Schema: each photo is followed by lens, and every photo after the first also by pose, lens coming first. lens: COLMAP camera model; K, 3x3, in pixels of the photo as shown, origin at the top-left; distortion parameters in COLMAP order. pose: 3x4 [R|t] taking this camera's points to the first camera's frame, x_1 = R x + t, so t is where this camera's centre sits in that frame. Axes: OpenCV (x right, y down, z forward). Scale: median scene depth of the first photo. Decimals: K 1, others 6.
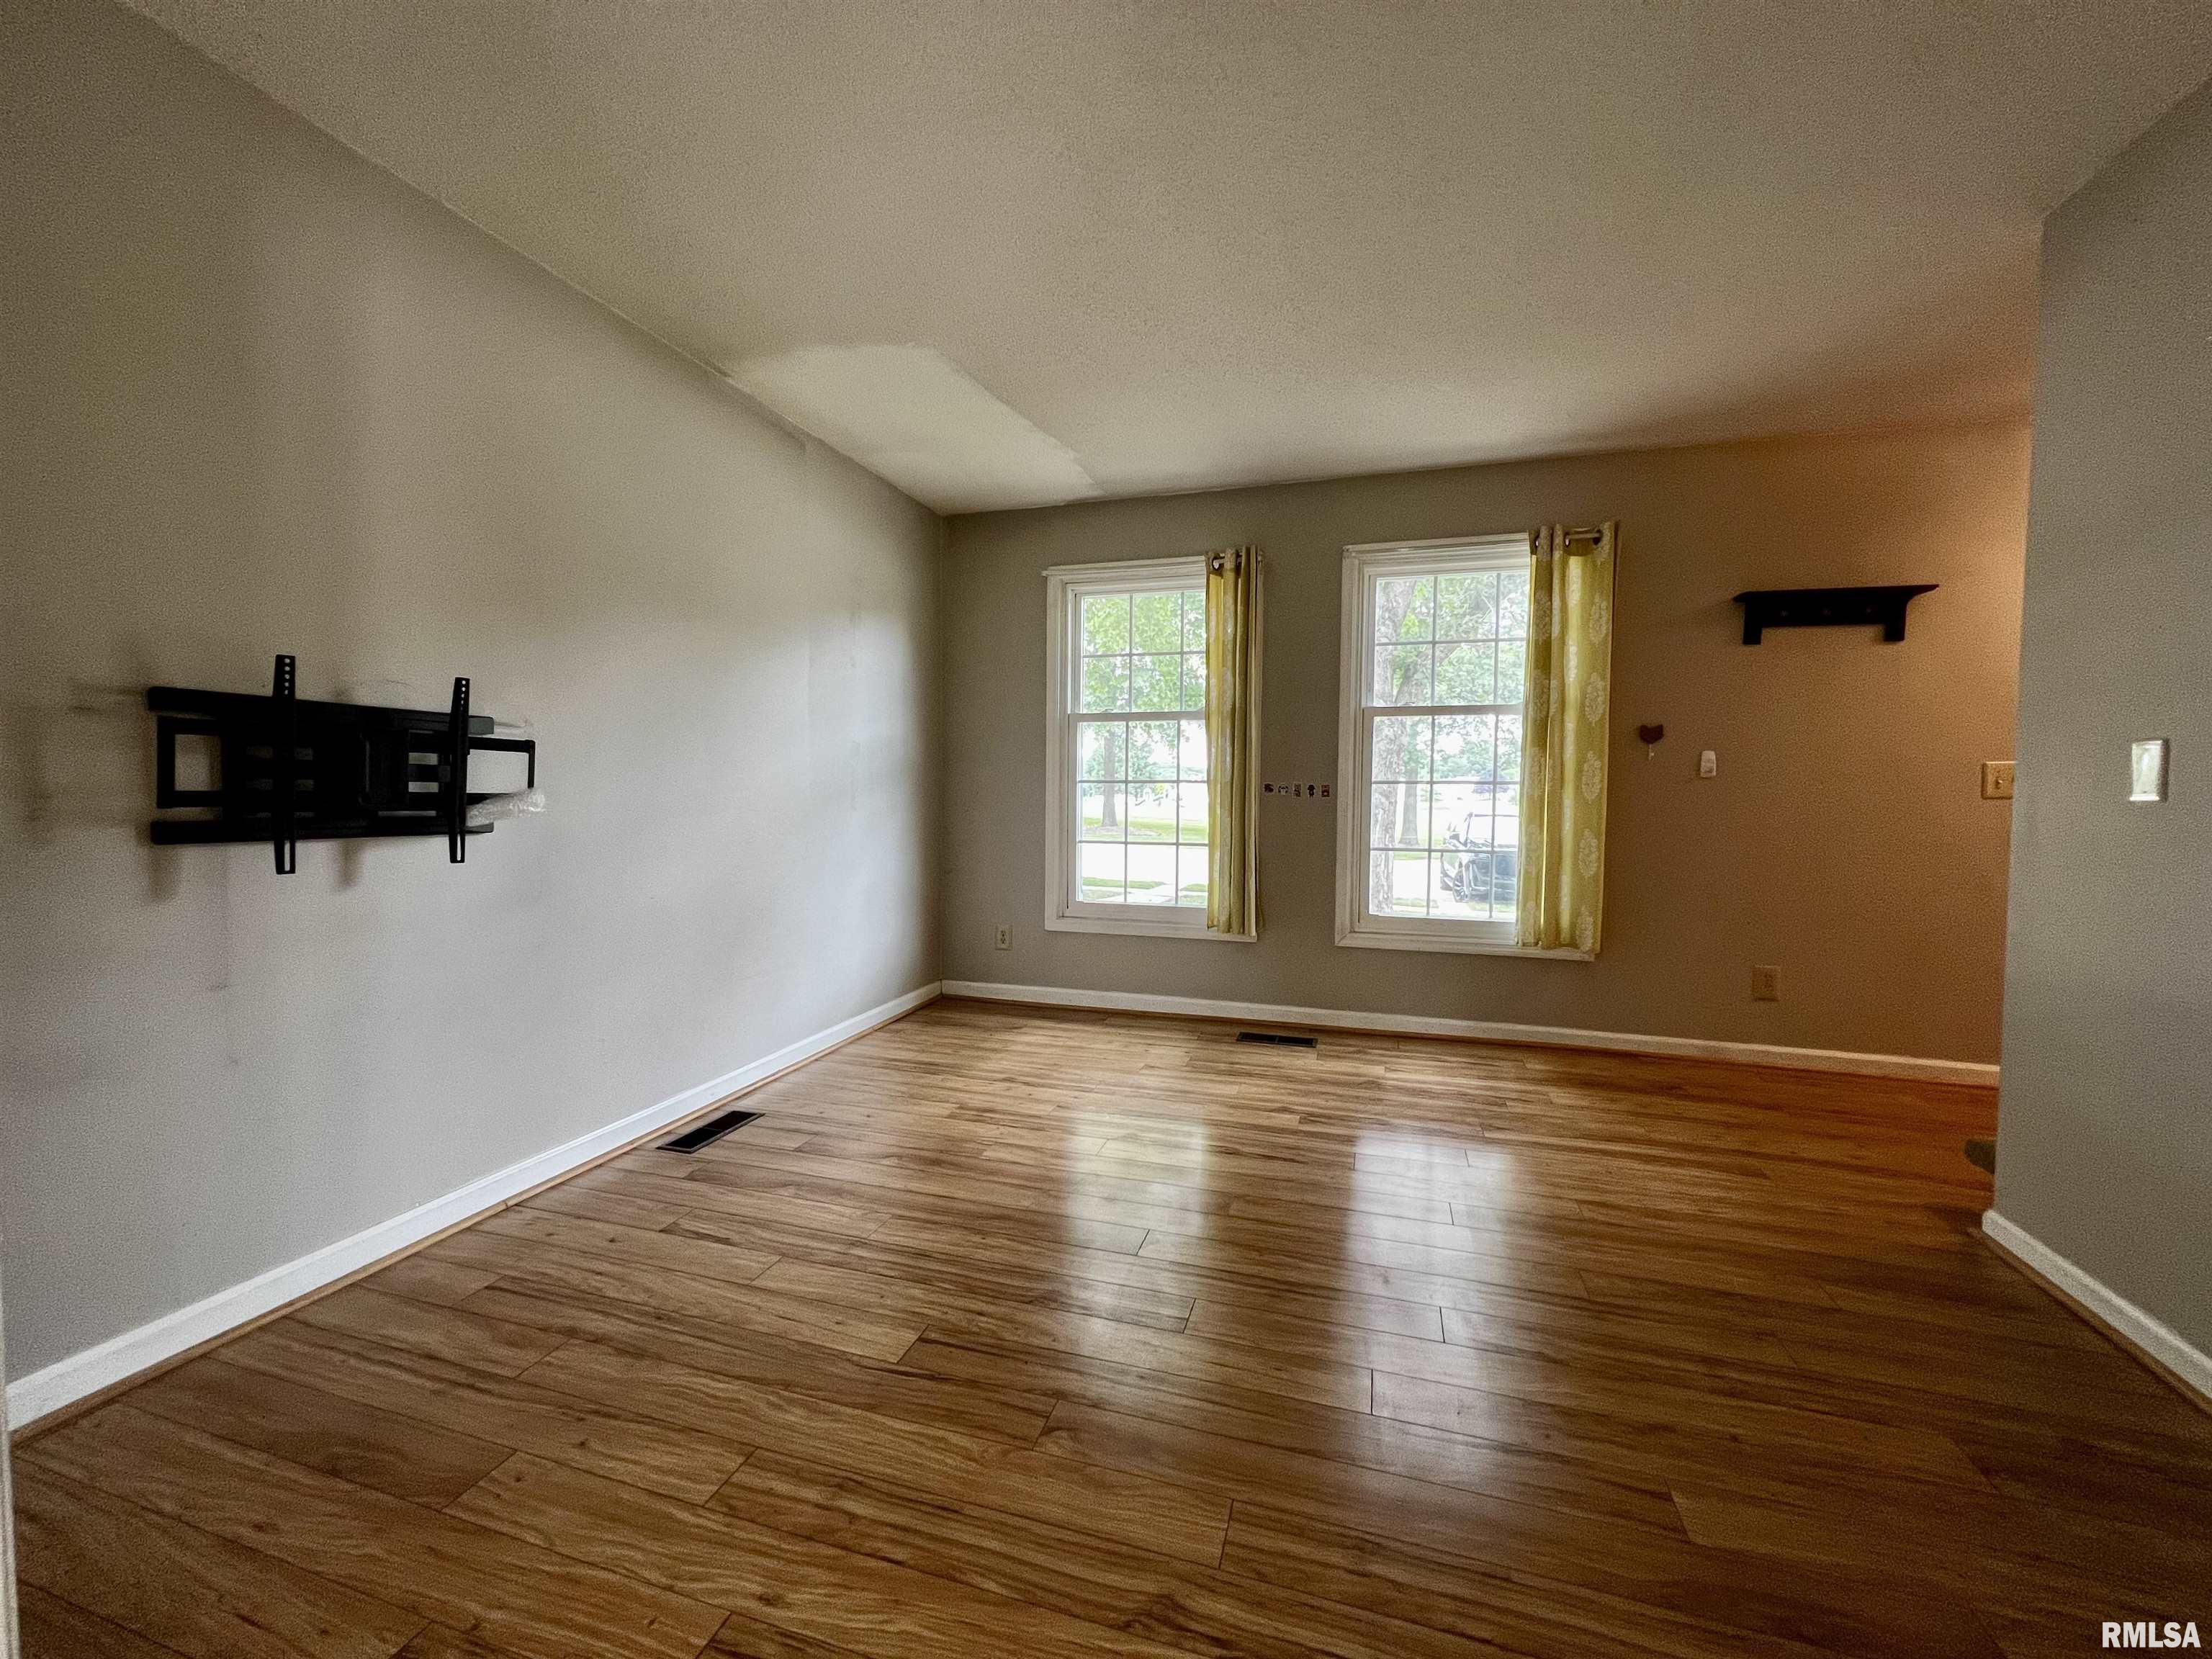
lens RADIAL K [[881.8, 0, 1103.1], [0, 881.8, 826.4], [0, 0, 1]] dist [-0.002292, 0.000653]
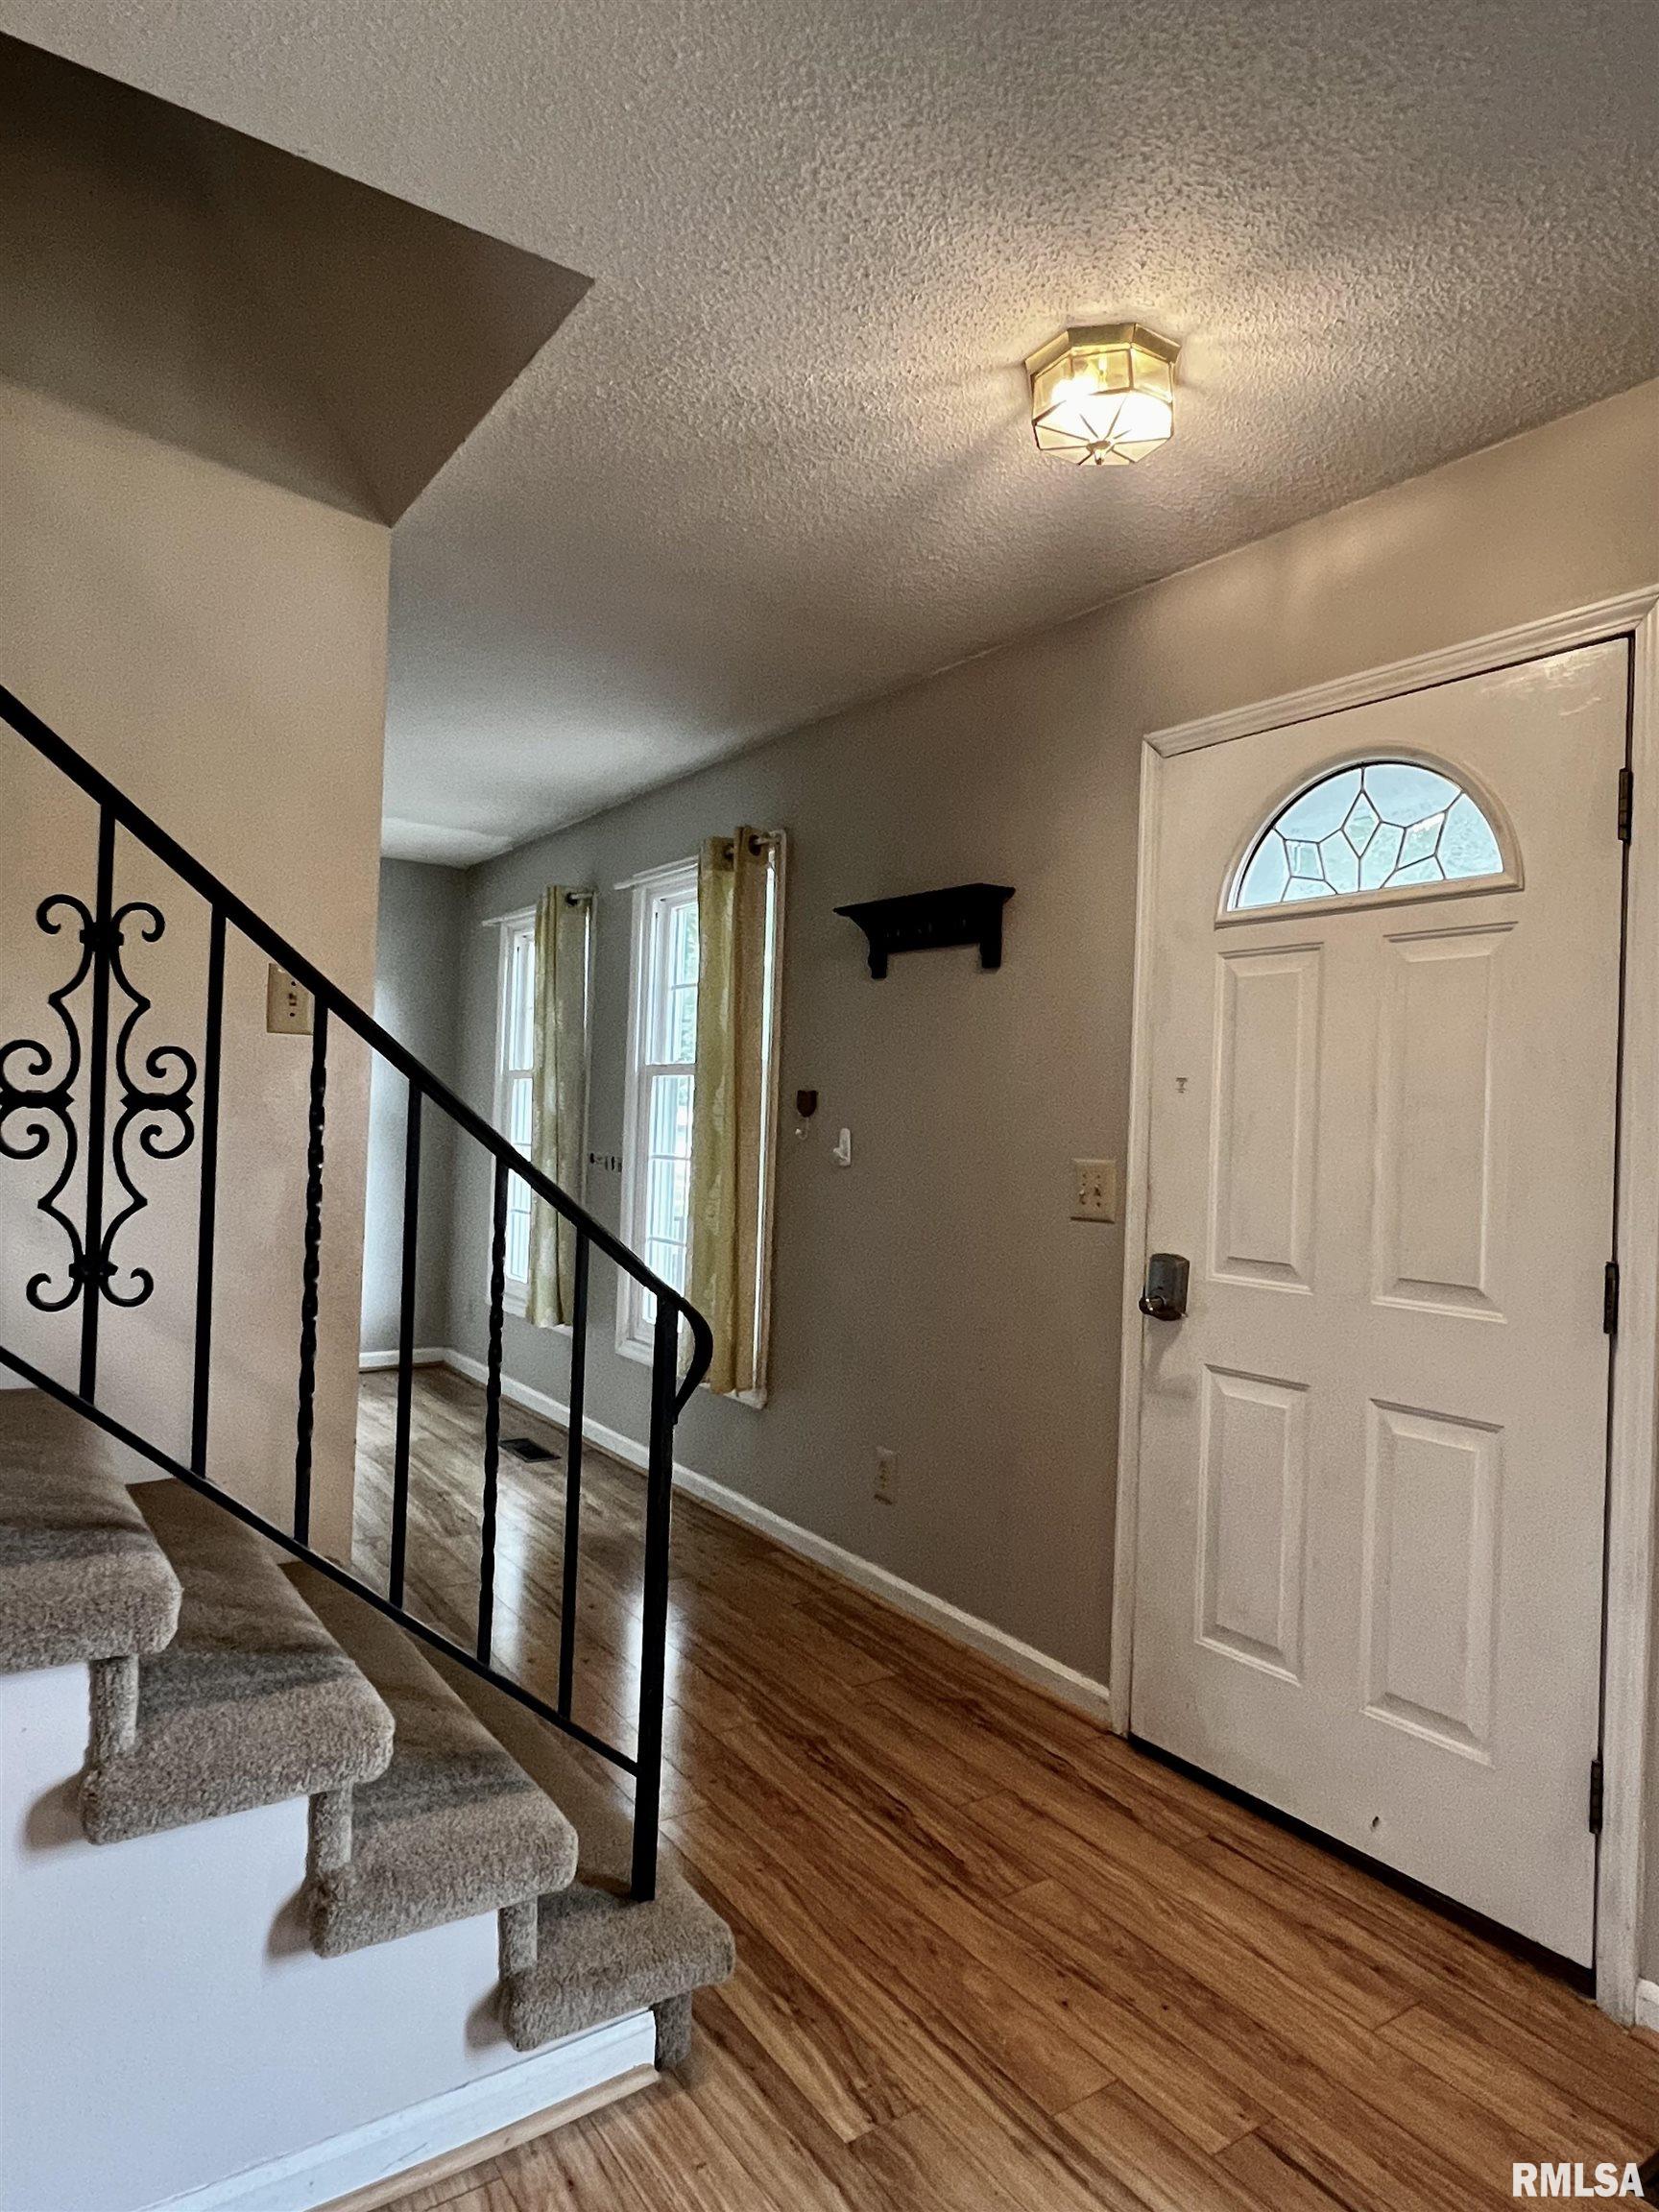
lens RADIAL K [[1314.6, 0, 832.6], [0, 1314.6, 1093.0], [0, 0, 1]] dist [0.004741, 0.000511]
pose [[0.781343, 0.006671, -0.624067, 1.444480], [-0.053061, 0.997032, -0.055775, -0.059127], [0.621843, 0.076693, 0.779378, 0.182965]]
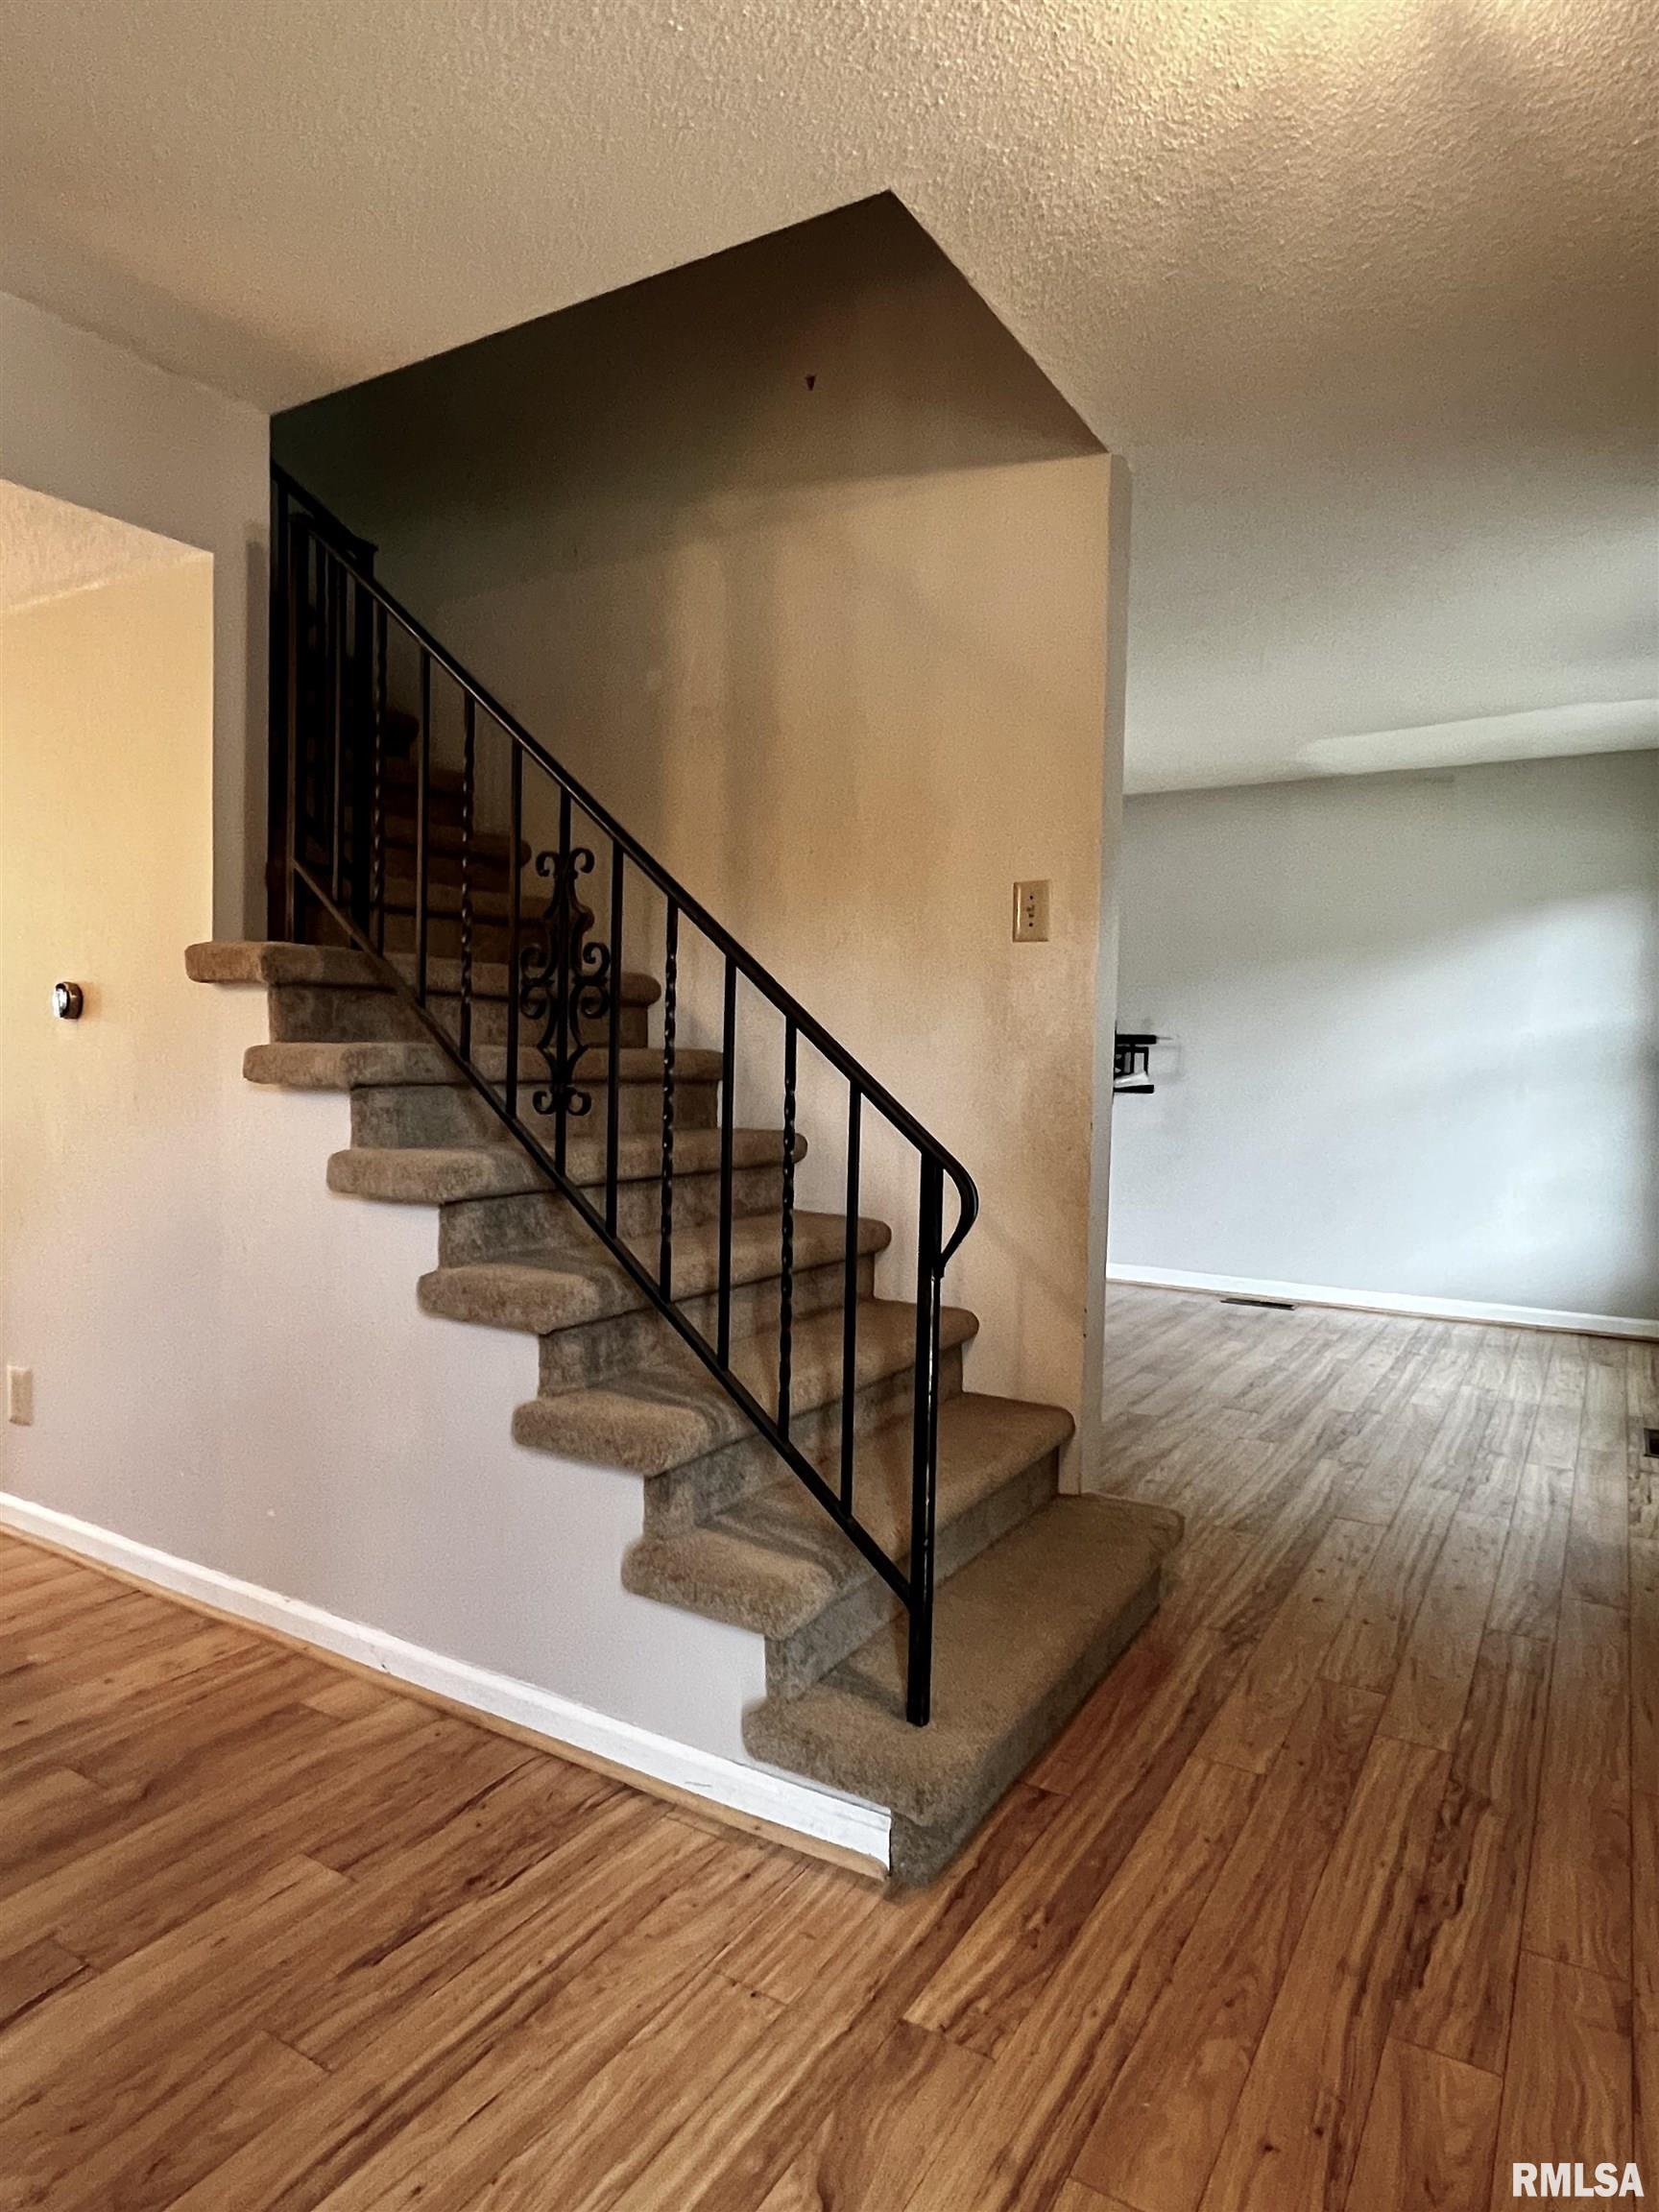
lens RADIAL K [[1314.6, 0, 832.6], [0, 1314.6, 1093.0], [0, 0, 1]] dist [0.004741, 0.000511]
pose [[-0.232842, 0.025093, -0.972191, 1.608585], [-0.062403, 0.997221, 0.040684, -0.046591], [0.970510, 0.070141, -0.230630, 0.676909]]
